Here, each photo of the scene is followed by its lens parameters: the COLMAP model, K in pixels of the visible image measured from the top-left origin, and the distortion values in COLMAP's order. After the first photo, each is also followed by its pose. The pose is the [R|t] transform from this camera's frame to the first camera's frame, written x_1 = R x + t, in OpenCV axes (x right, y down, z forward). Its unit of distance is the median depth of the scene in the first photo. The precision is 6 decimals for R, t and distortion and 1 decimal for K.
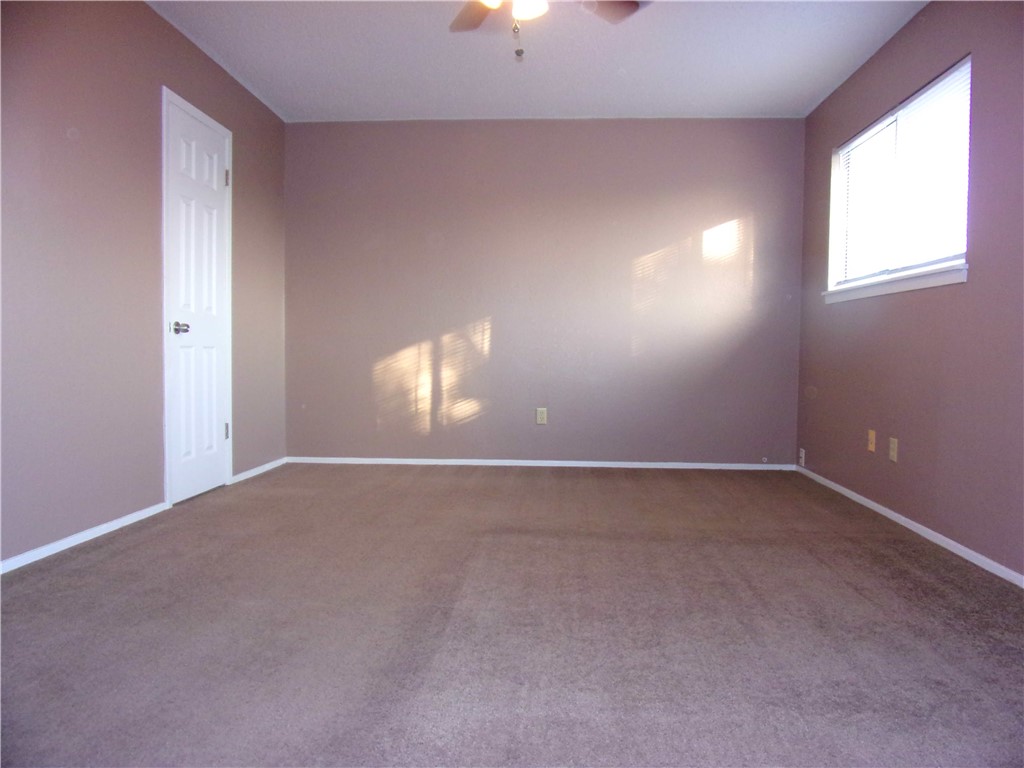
lens RADIAL K [[705.9, 0, 521.7], [0, 705.9, 390.6], [0, 0, 1]] dist [-0.046970, -0.004222]
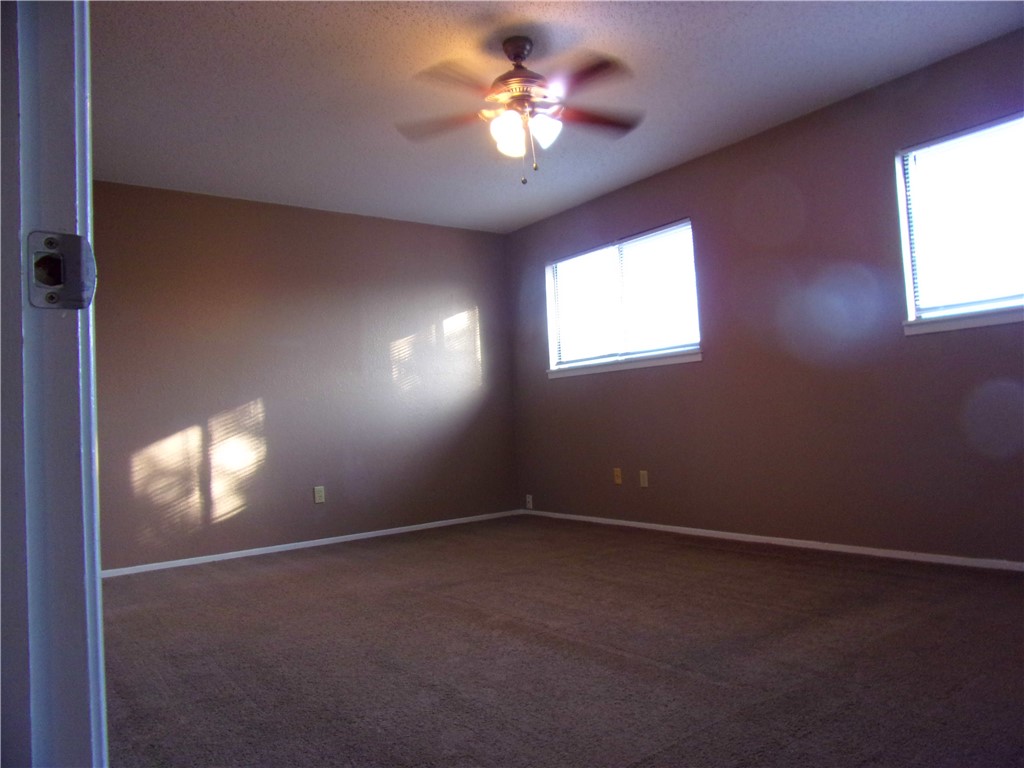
lens RADIAL K [[705.9, 0, 521.7], [0, 705.9, 390.6], [0, 0, 1]] dist [-0.046970, -0.004222]
pose [[0.765487, -0.025453, 0.642948, -0.412833], [0.099389, 0.991902, -0.079065, -0.003137], [-0.635729, 0.124425, 0.761818, 0.032968]]
